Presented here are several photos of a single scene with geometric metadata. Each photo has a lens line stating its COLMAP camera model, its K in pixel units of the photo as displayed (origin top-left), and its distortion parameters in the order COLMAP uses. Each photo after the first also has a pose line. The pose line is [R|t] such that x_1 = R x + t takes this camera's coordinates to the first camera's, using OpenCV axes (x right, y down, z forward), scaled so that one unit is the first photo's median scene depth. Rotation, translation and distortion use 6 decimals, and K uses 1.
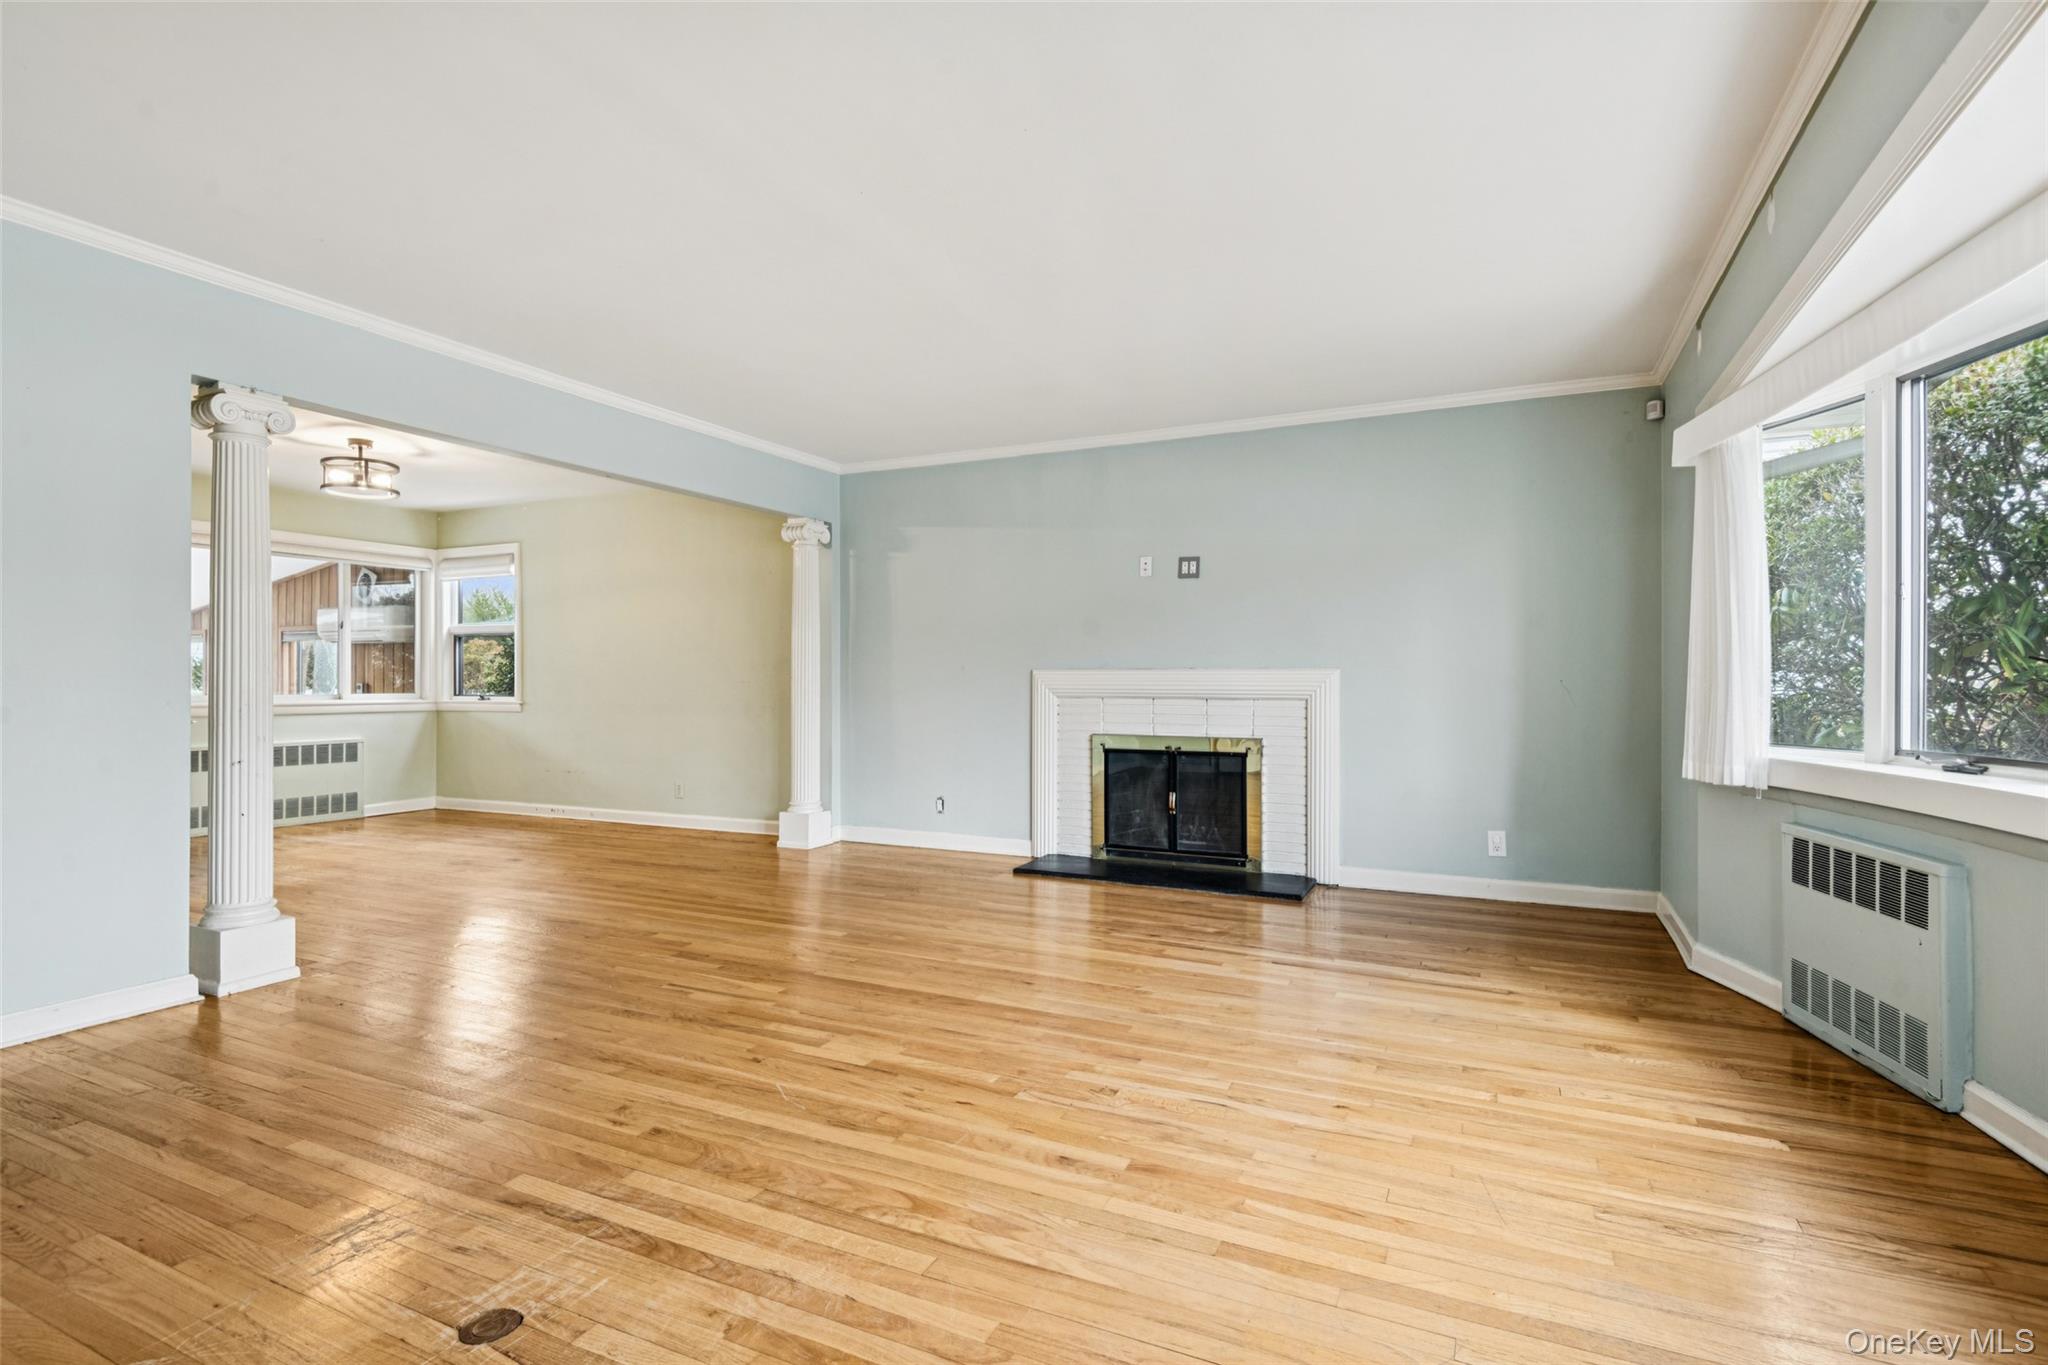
lens RADIAL K [[989.1, 0, 1025.8], [0, 989.1, 680.2], [0, 0, 1]] dist [0.019990, -0.003719]
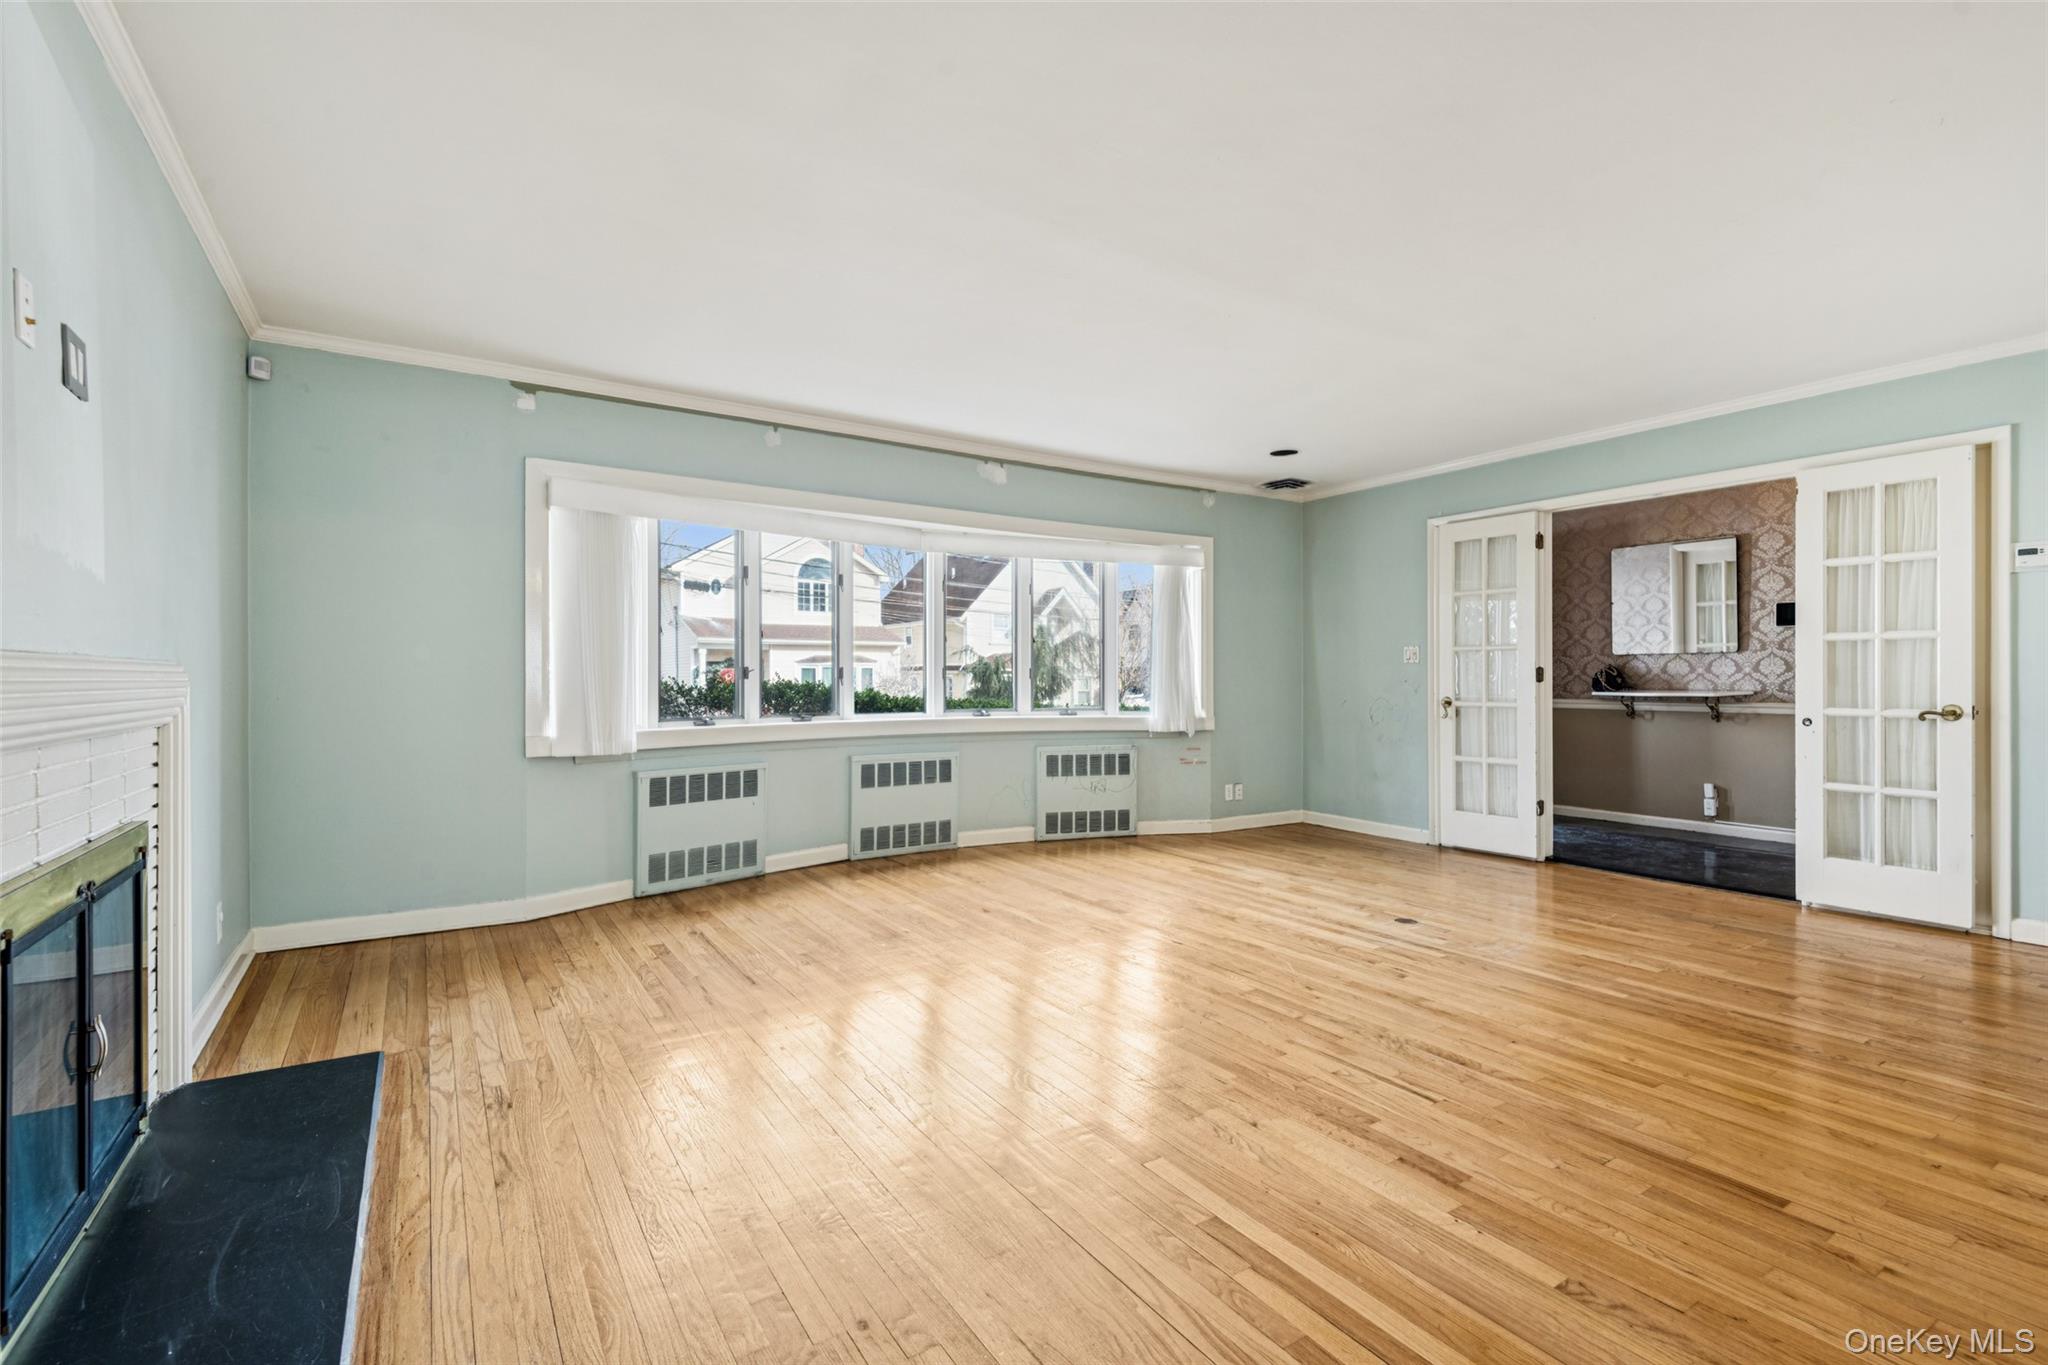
lens RADIAL K [[925.1, 0, 1022.9], [0, 925.1, 680.5], [0, 0, 1]] dist [0.017868, -0.006887]
pose [[-0.850994, -0.001412, 0.525174, -0.527731], [0.002259, 0.999977, 0.006349, -0.008347], [-0.525171, 0.006589, -0.850971, 1.993522]]
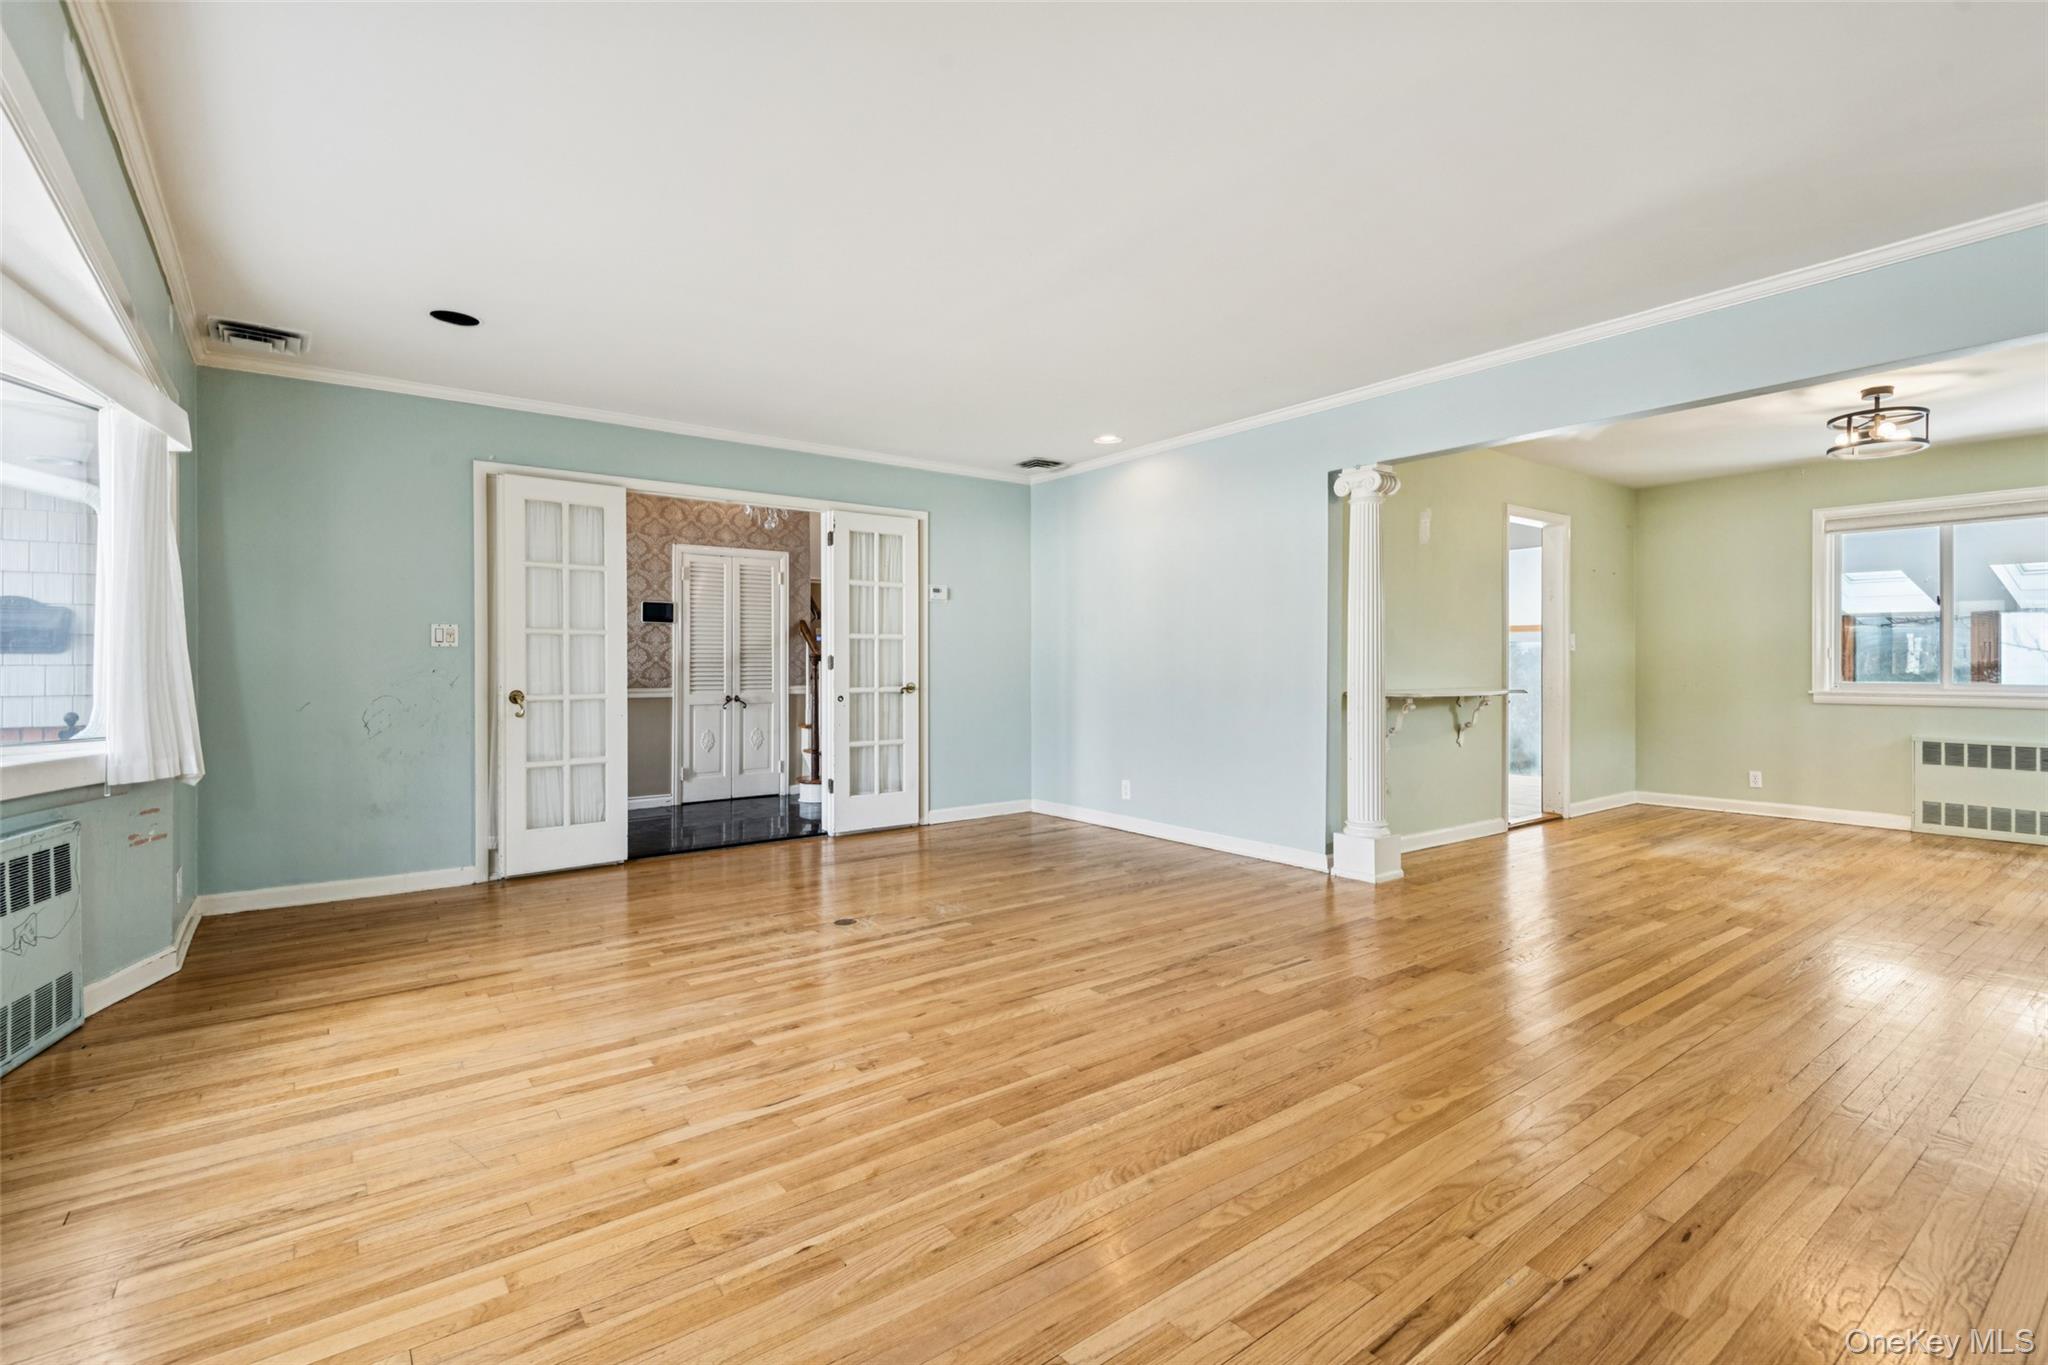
lens RADIAL K [[925.1, 0, 1021.6], [0, 925.1, 676.7], [0, 0, 1]] dist [0.017868, -0.006887]
pose [[-0.452710, 0.010987, -0.891590, 0.736346], [-0.001075, 0.999917, 0.012867, -0.003290], [0.891657, 0.006784, -0.452660, 1.342388]]
